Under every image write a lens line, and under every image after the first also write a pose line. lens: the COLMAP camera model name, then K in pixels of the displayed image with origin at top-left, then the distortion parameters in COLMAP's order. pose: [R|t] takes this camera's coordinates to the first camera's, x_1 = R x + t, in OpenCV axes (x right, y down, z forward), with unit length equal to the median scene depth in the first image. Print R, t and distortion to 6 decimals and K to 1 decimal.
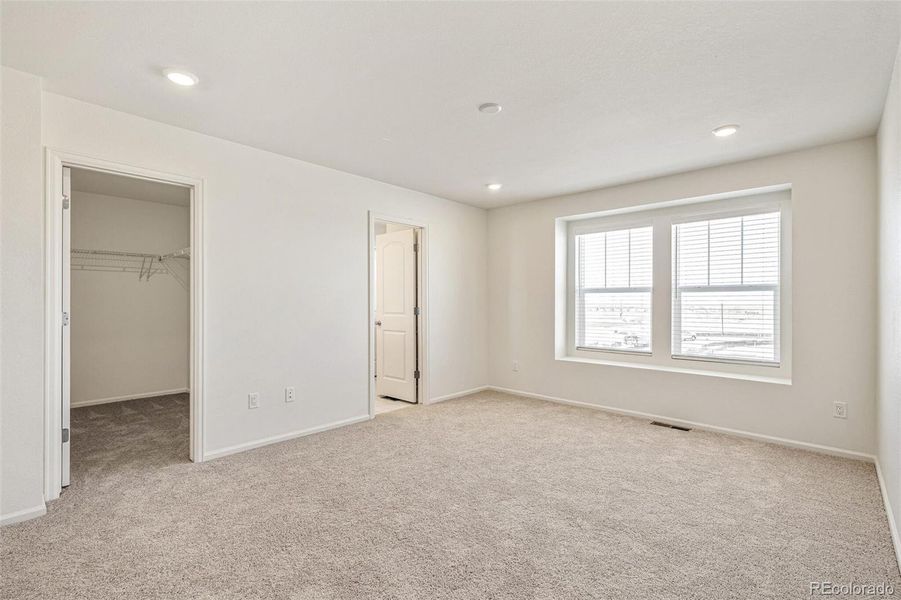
lens RADIAL K [[420.2, 0, 446.6], [0, 420.2, 300.2], [0, 0, 1]] dist [-0.000939, 0.000242]
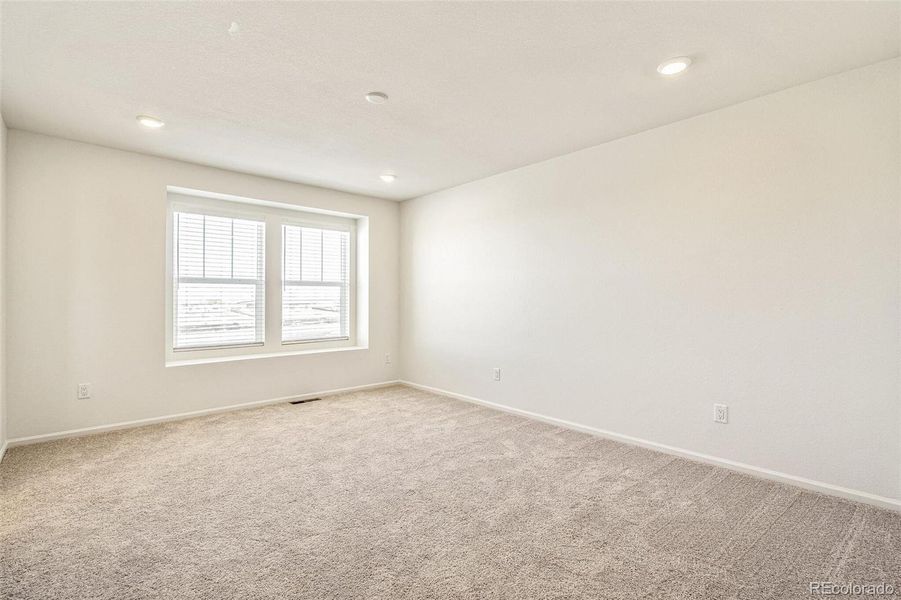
lens RADIAL K [[420.2, 0, 446.6], [0, 420.2, 300.2], [0, 0, 1]] dist [-0.000939, 0.000242]
pose [[0.086782, -0.013461, 0.996136, -0.520858], [-0.010945, 0.999835, 0.014465, -0.000337], [-0.996167, -0.012158, 0.086620, 0.452384]]
